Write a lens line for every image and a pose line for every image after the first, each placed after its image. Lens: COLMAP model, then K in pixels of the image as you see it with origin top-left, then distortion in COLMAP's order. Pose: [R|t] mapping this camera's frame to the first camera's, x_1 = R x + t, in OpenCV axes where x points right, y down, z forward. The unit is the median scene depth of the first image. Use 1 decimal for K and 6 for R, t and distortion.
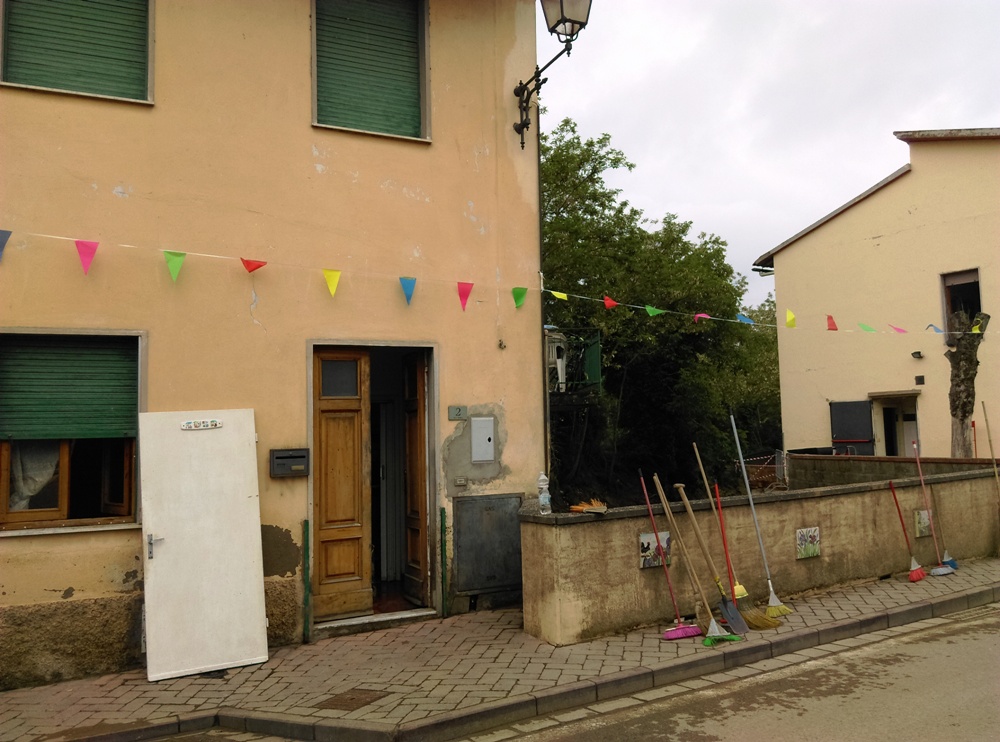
lens RADIAL K [[783.7, 0, 502.2], [0, 783.7, 382.3], [0, 0, 1]] dist [0.014042, -0.001073]
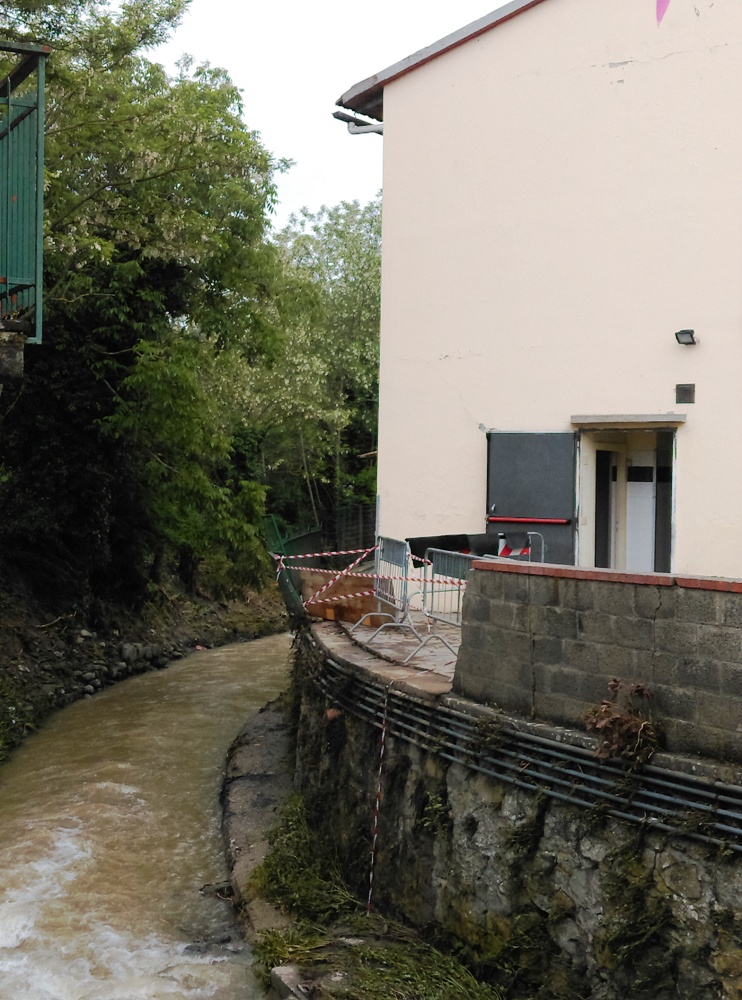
lens RADIAL K [[1596.3, 0, 371.0], [0, 1596.3, 500.0], [0, 0, 1]] dist [0.096156, -0.000909]
pose [[0.924117, 0.036814, 0.380332, 0.017342], [-0.065952, 0.995777, 0.063863, 0.014369], [-0.376375, -0.084101, 0.922642, 0.262173]]
